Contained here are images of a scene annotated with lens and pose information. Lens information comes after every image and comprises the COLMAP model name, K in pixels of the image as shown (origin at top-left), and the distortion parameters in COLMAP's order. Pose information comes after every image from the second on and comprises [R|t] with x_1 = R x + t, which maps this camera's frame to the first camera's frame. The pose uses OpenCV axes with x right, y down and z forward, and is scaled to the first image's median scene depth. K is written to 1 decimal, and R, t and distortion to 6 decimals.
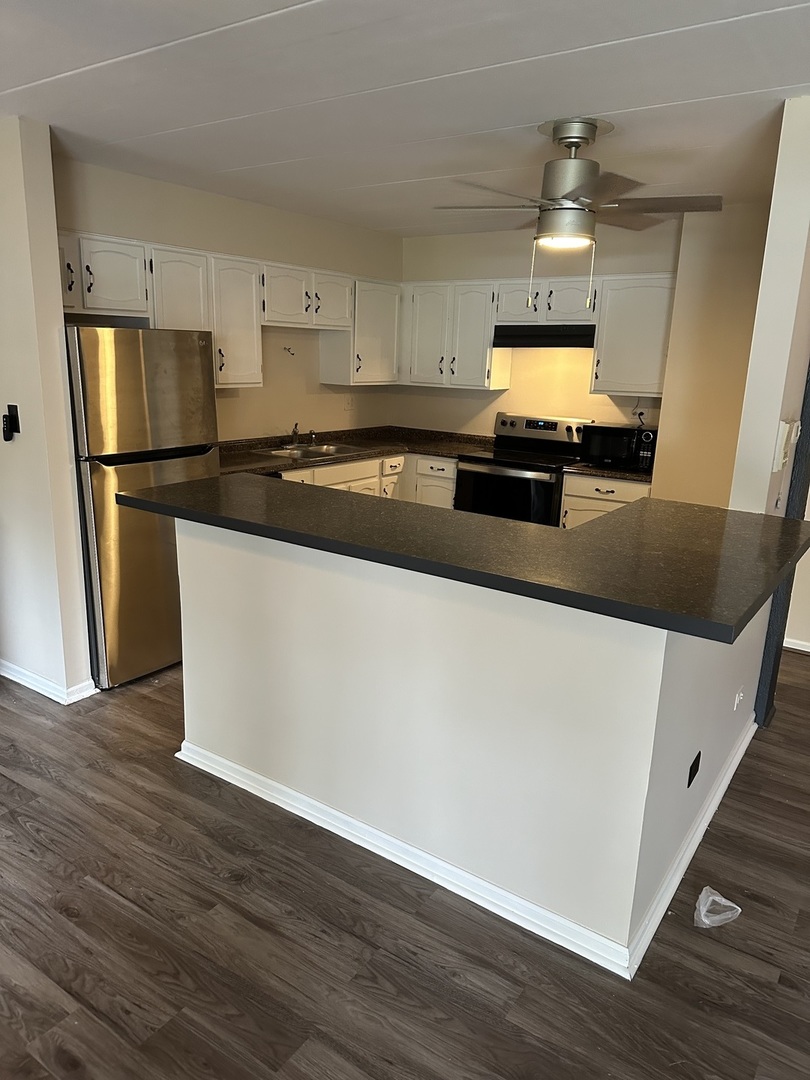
lens RADIAL K [[760.5, 0, 395.7], [0, 760.5, 556.7], [0, 0, 1]] dist [0.058981, -0.046055]
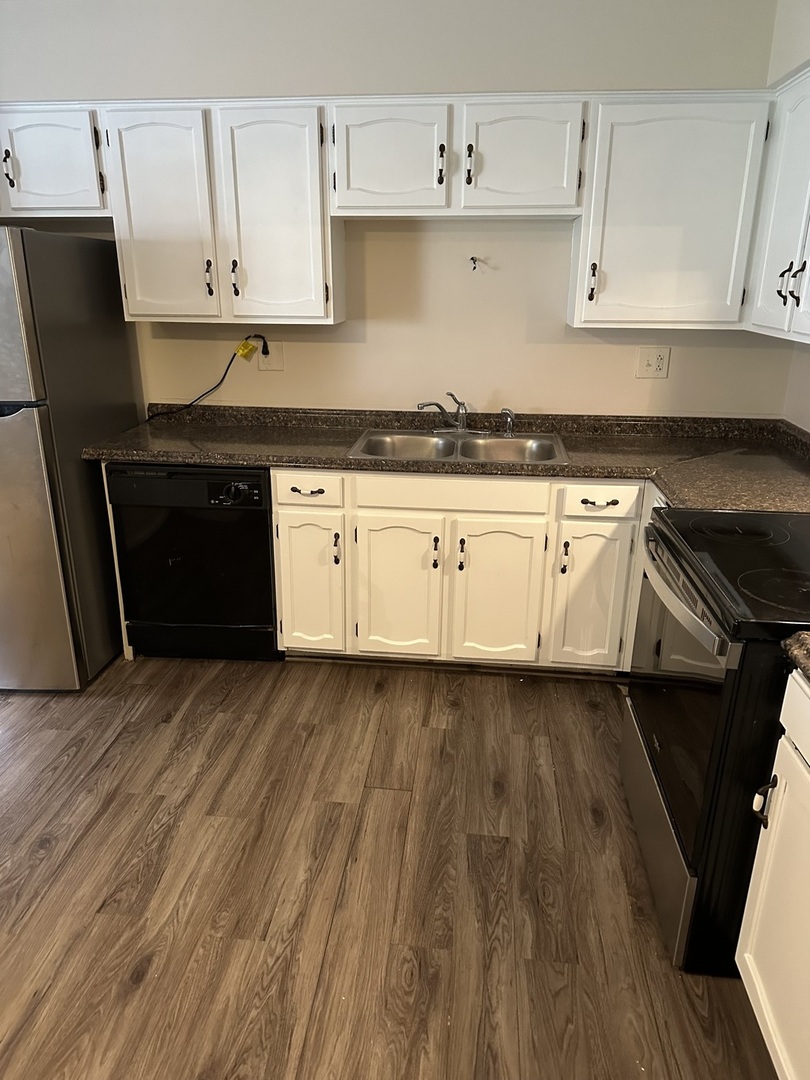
lens RADIAL K [[760.5, 0, 401.1], [0, 760.5, 540.0], [0, 0, 1]] dist [0.058981, -0.046055]
pose [[0.481741, 0.272599, -0.832836, 0.415686], [-0.223704, 0.957152, 0.183891, -0.190625], [0.847279, 0.097721, 0.522081, 0.785146]]
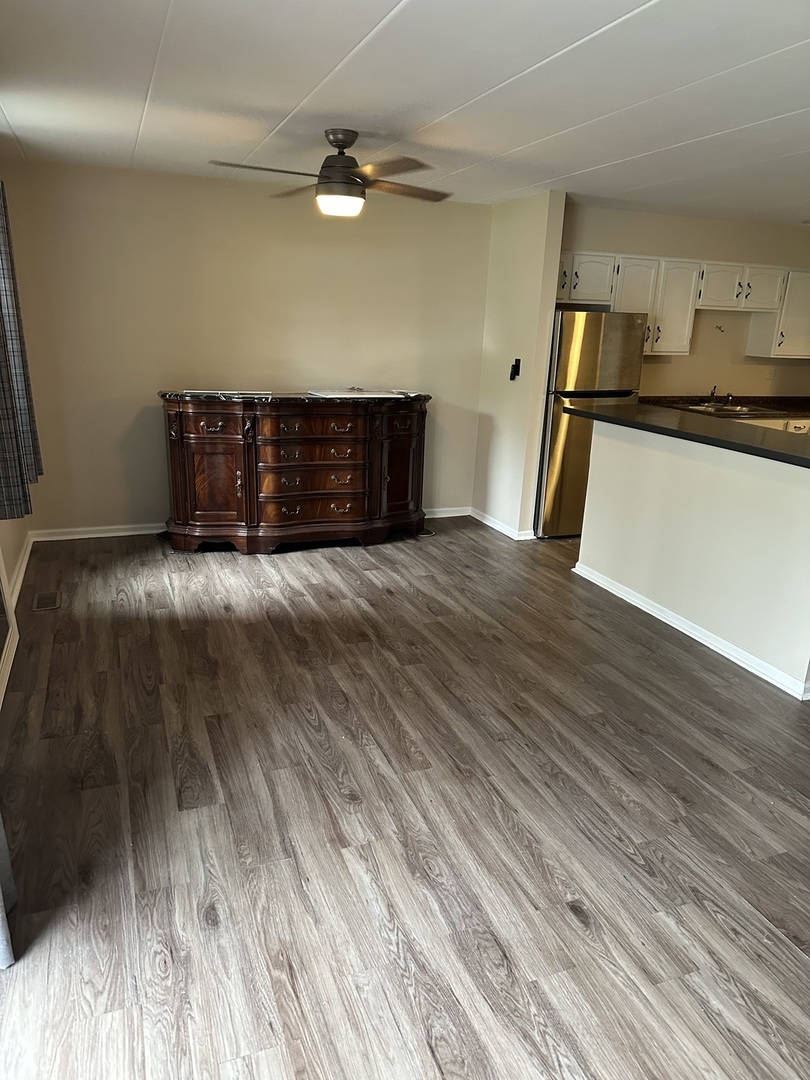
lens RADIAL K [[760.5, 0, 409.6], [0, 760.5, 546.4], [0, 0, 1]] dist [0.058981, -0.046055]
pose [[0.834819, 0.161149, -0.526411, 0.184239], [-0.159645, 0.985975, 0.048658, 0.121649], [0.526869, 0.043419, 0.848837, -0.386517]]
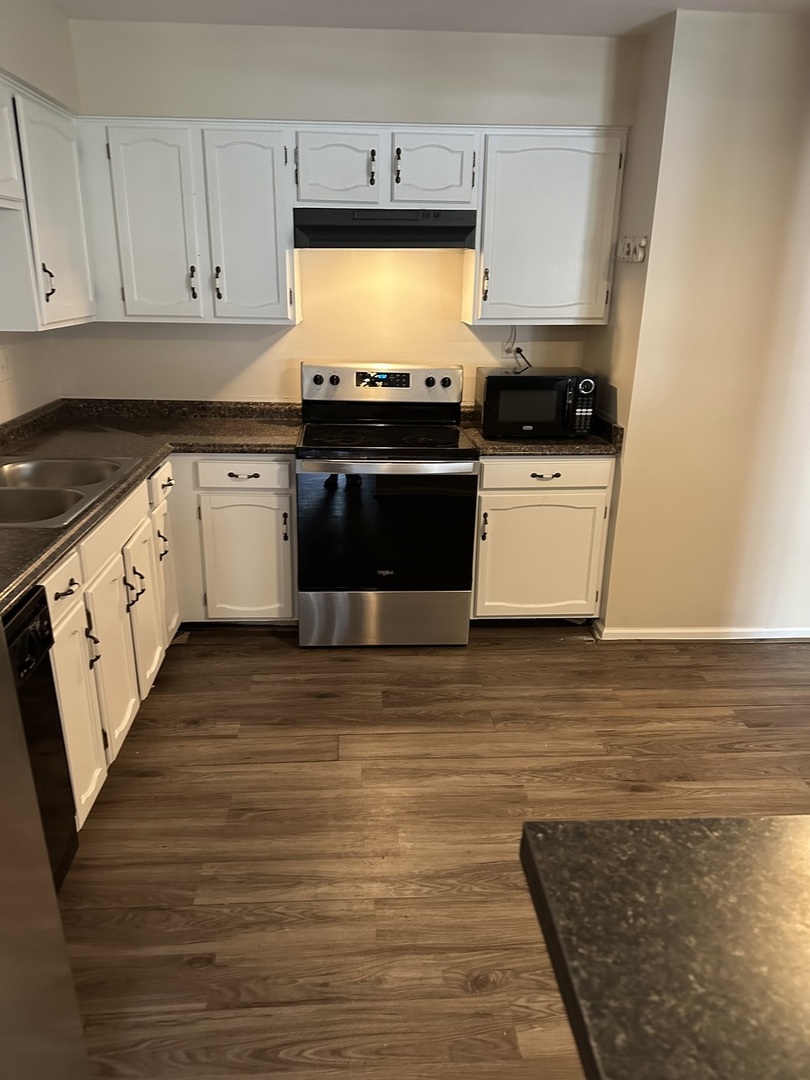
lens RADIAL K [[760.5, 0, 400.7], [0, 760.5, 544.1], [0, 0, 1]] dist [0.058981, -0.046055]
pose [[0.783100, -0.219767, 0.581770, -0.227740], [0.169398, 0.975485, 0.140475, -0.150374], [-0.598380, -0.011455, 0.801131, 0.587632]]
